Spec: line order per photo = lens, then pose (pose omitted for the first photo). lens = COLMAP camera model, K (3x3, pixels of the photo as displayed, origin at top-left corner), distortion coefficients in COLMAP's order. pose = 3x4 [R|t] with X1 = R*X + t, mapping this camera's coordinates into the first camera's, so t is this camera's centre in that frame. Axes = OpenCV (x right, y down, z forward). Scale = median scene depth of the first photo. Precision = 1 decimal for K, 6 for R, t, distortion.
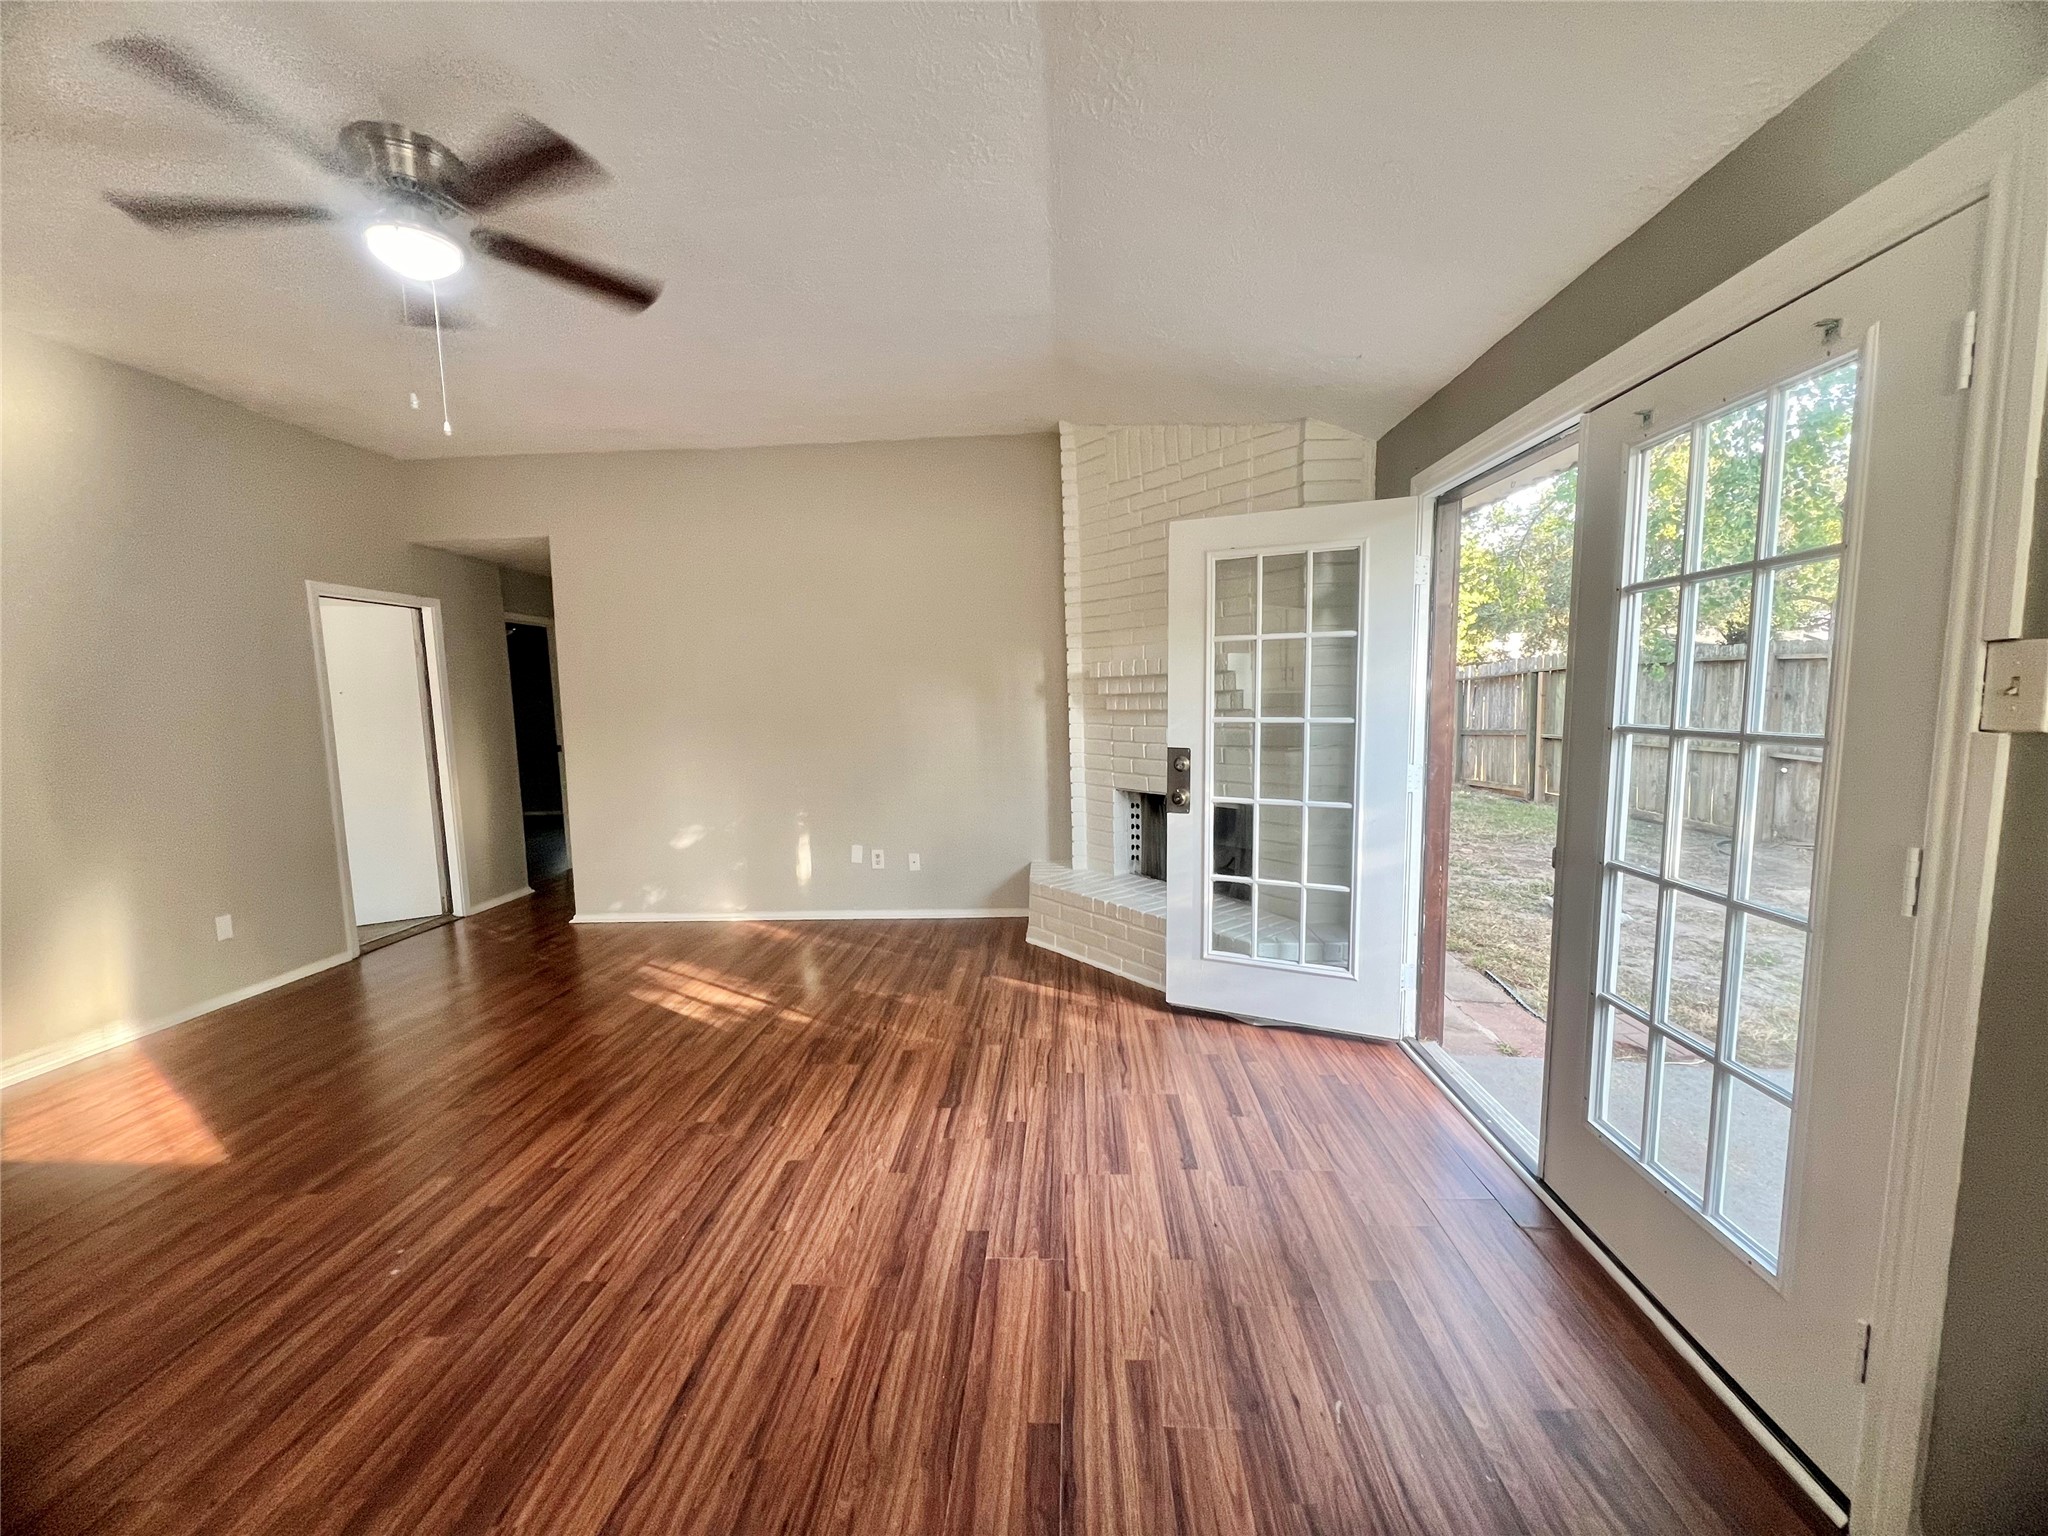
lens RADIAL K [[819.4, 0, 1014.7], [0, 819.4, 778.7], [0, 0, 1]] dist [-0.006716, 0.000666]
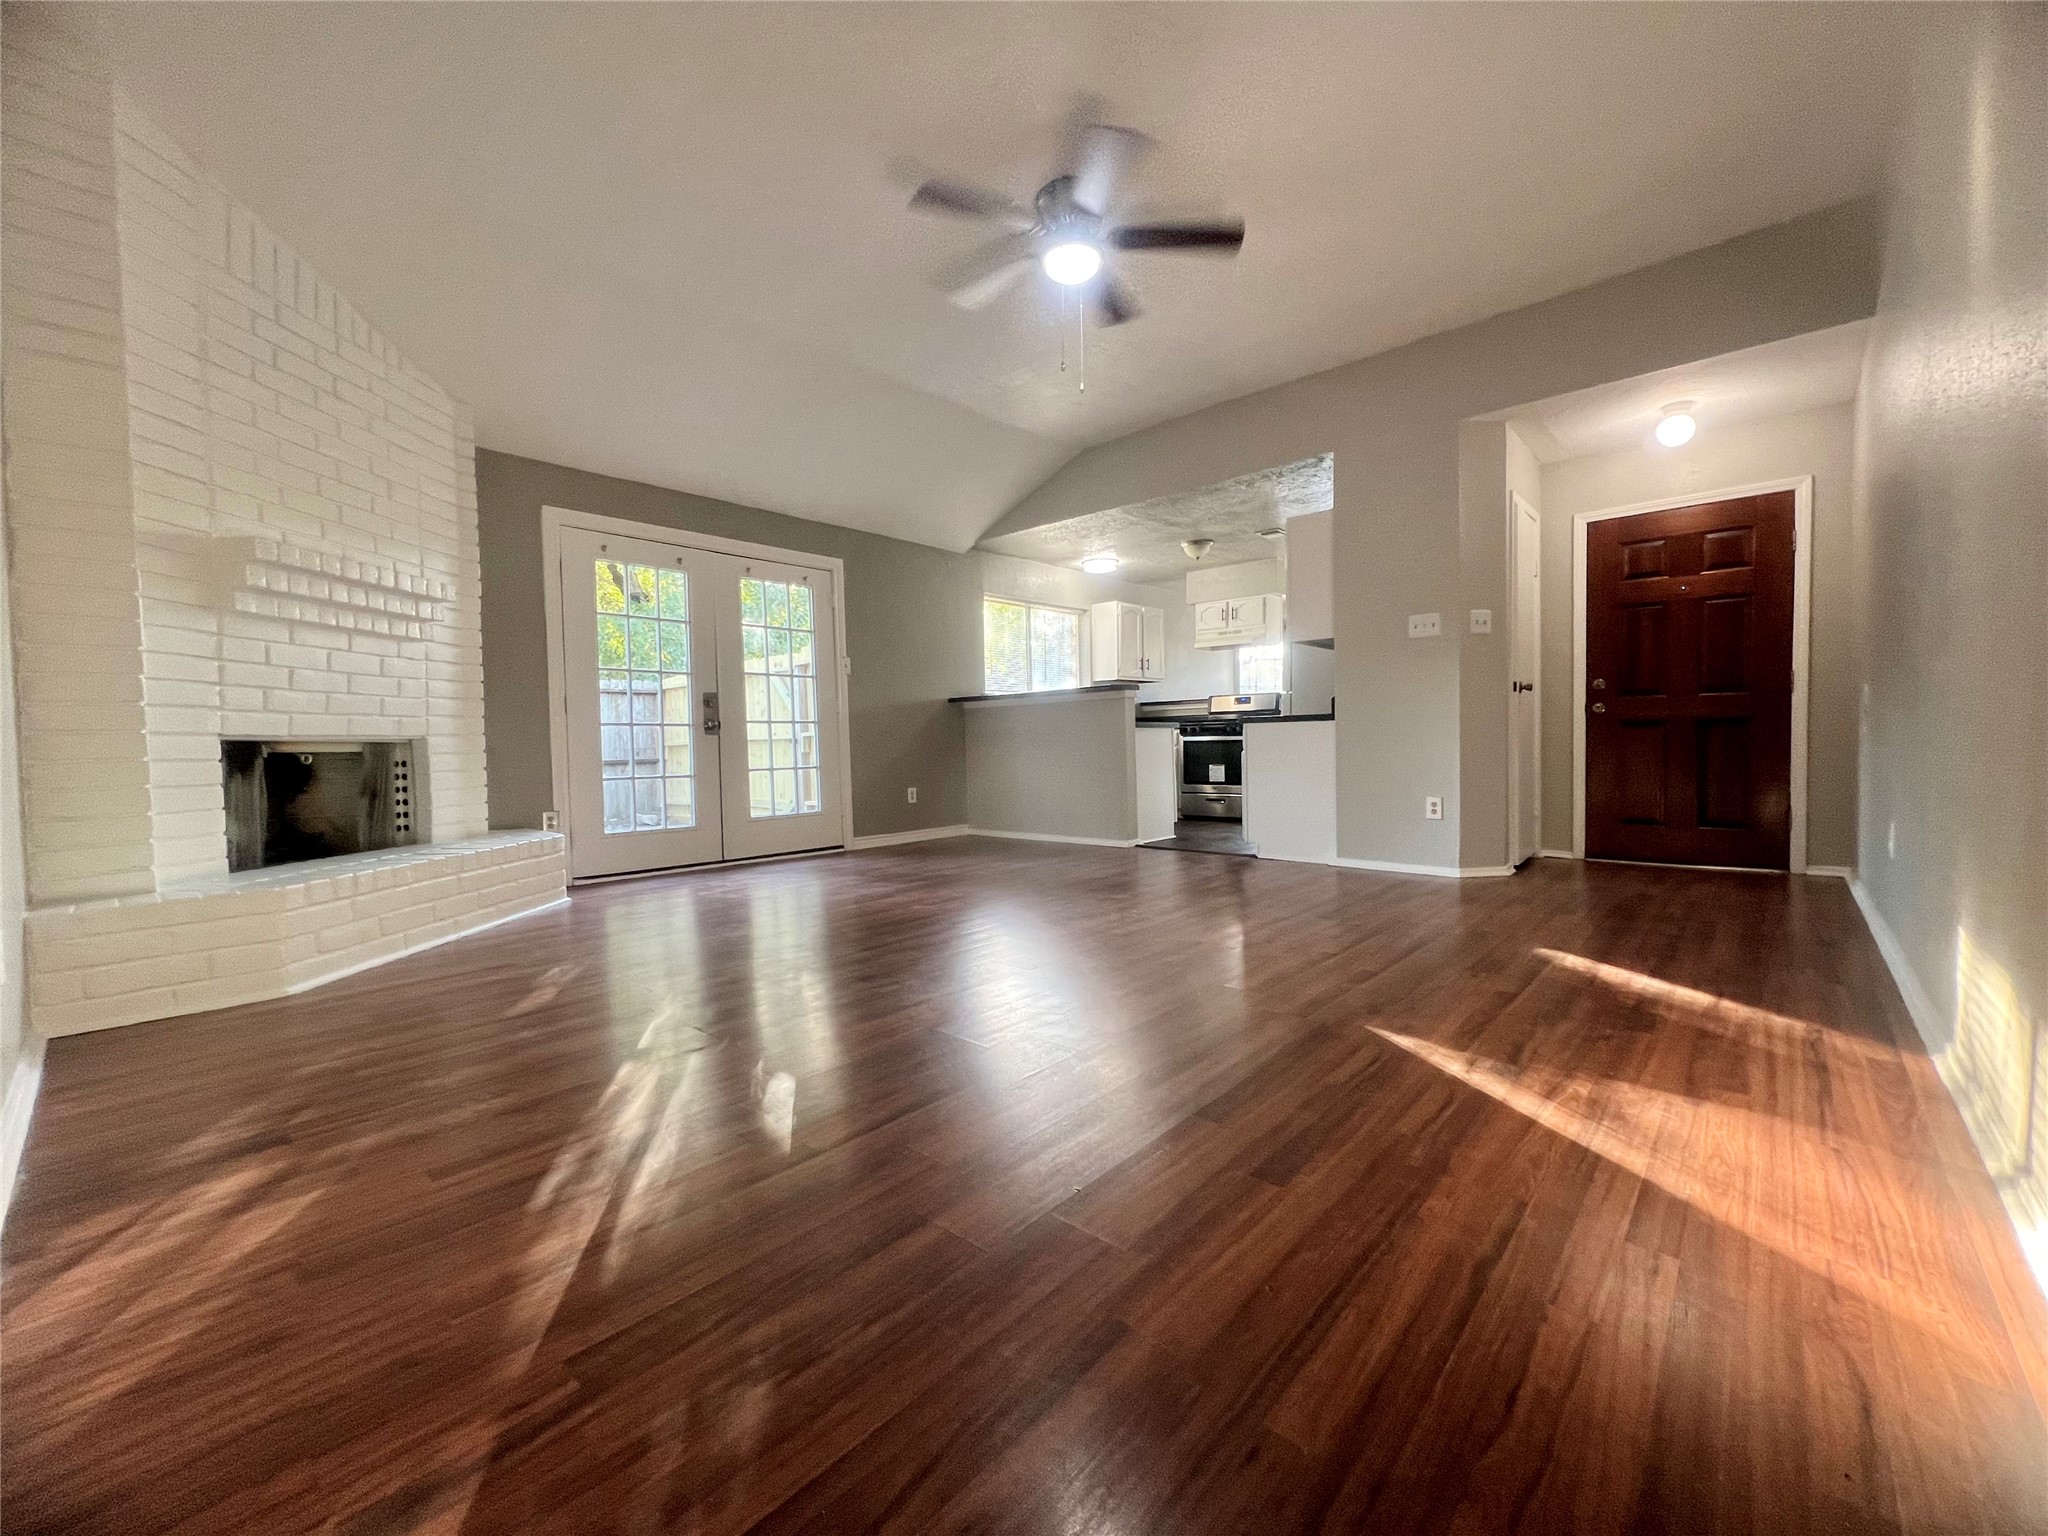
lens RADIAL K [[819.4, 0, 1029.1], [0, 819.4, 767.5], [0, 0, 1]] dist [-0.006716, 0.000666]
pose [[-0.782771, 0.020211, 0.621981, -2.064215], [0.106236, 0.989141, 0.101558, 0.094599], [-0.613175, 0.145573, -0.776418, 3.022393]]
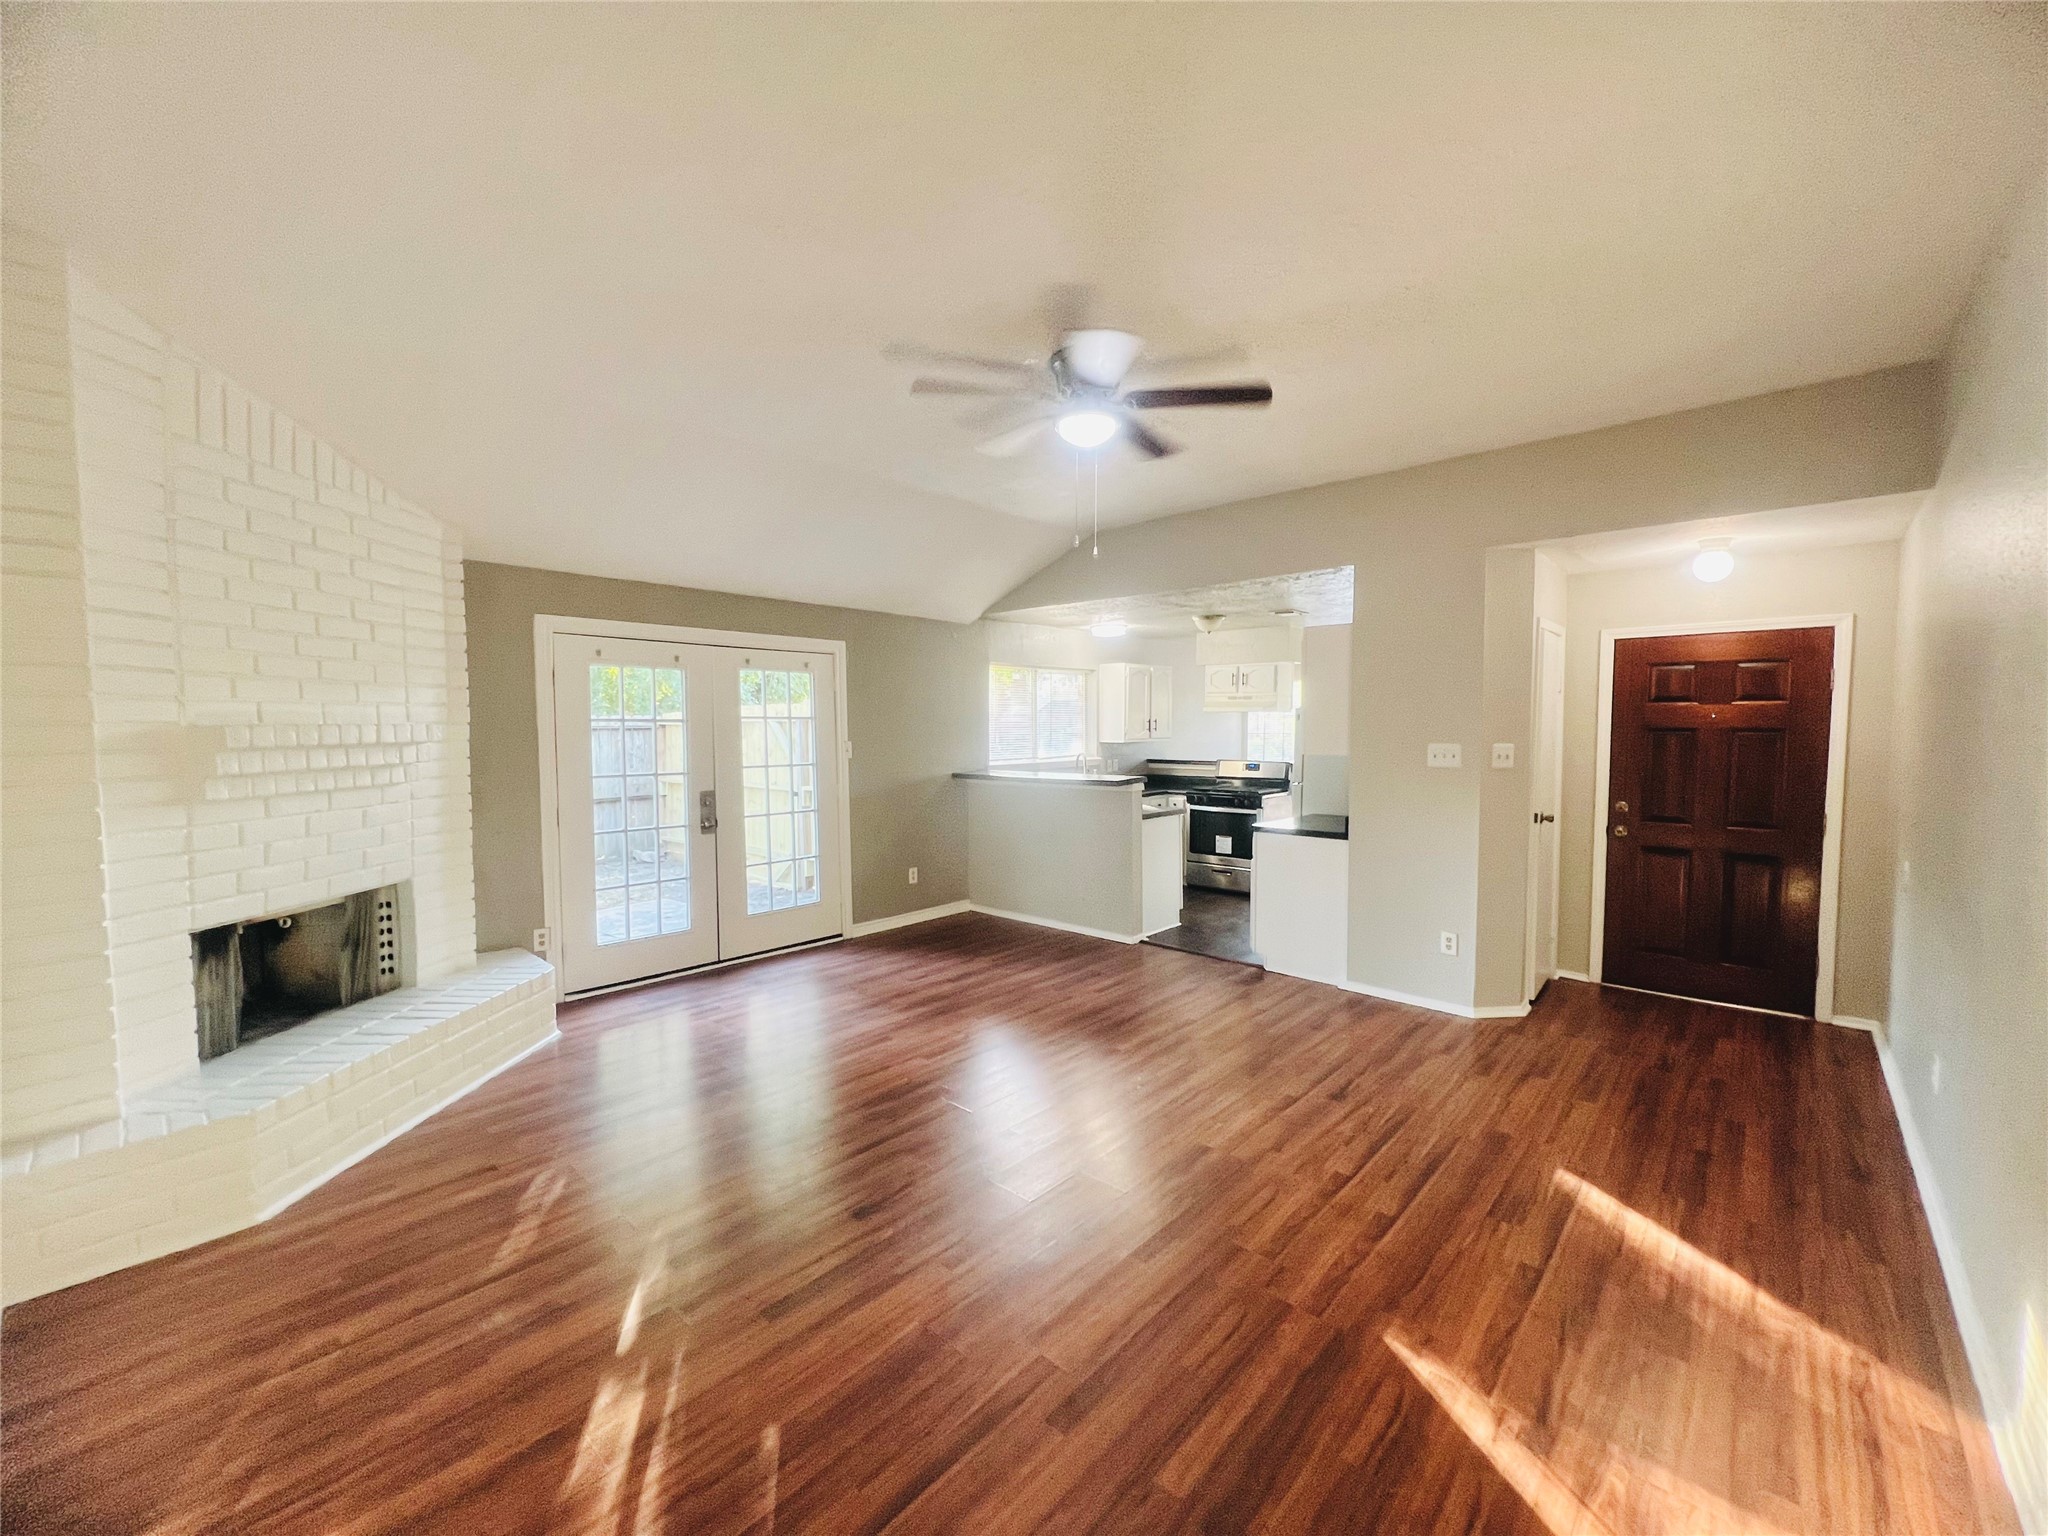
lens RADIAL K [[819.4, 0, 1029.1], [0, 819.4, 766.4], [0, 0, 1]] dist [-0.006716, 0.000666]
pose [[-0.780480, -0.003949, 0.625168, -2.013990], [0.090229, 0.988799, 0.118891, -0.350291], [-0.618635, 0.149200, -0.771382, 2.896152]]
